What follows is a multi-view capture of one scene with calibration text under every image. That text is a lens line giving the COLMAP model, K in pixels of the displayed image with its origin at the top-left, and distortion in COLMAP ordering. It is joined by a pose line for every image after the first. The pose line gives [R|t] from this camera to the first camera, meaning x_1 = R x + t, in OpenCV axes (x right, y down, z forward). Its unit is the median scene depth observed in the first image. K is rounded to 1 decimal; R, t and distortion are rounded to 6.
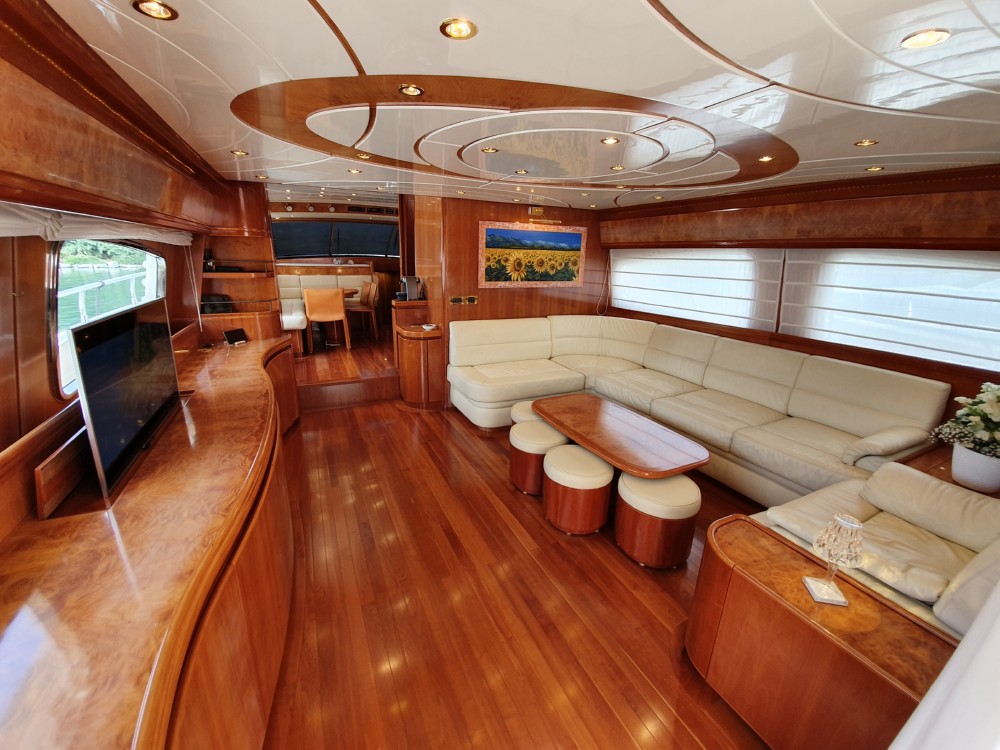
lens RADIAL K [[401.2, 0, 493.4], [0, 401.2, 370.1], [0, 0, 1]] dist [-0.001435, -0.000164]
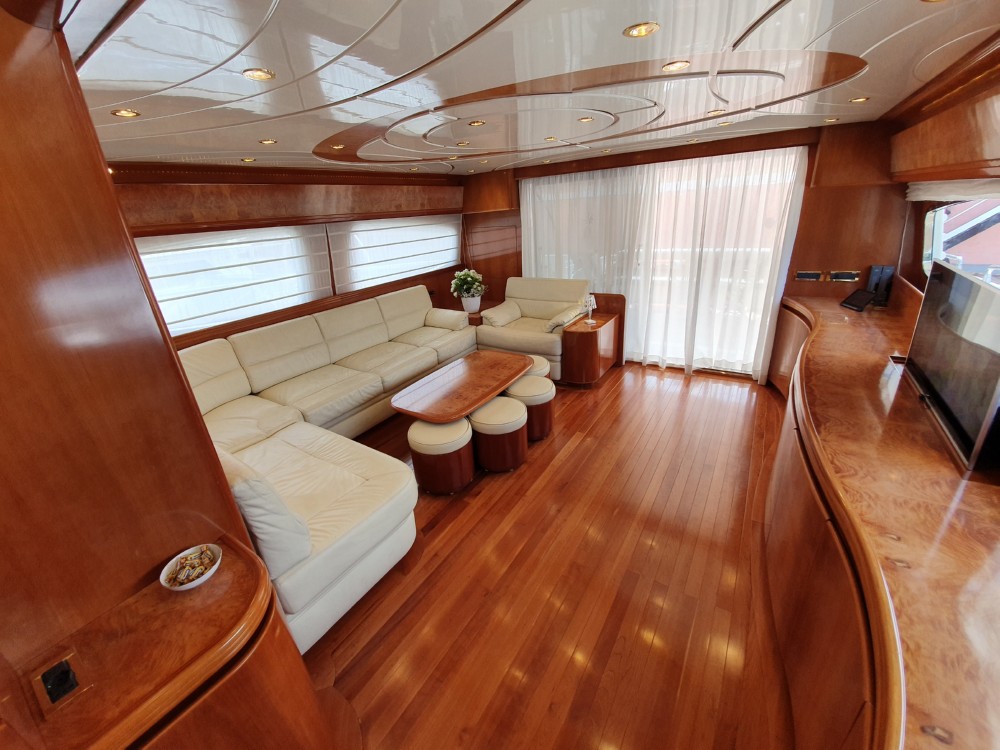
lens RADIAL K [[401.2, 0, 493.4], [0, 401.2, 370.1], [0, 0, 1]] dist [-0.001435, -0.000164]
pose [[-0.513933, -0.282014, 0.810149, -0.561792], [0.315831, 0.815871, 0.484360, -0.334746], [-0.797574, 0.504799, -0.330234, 1.109545]]
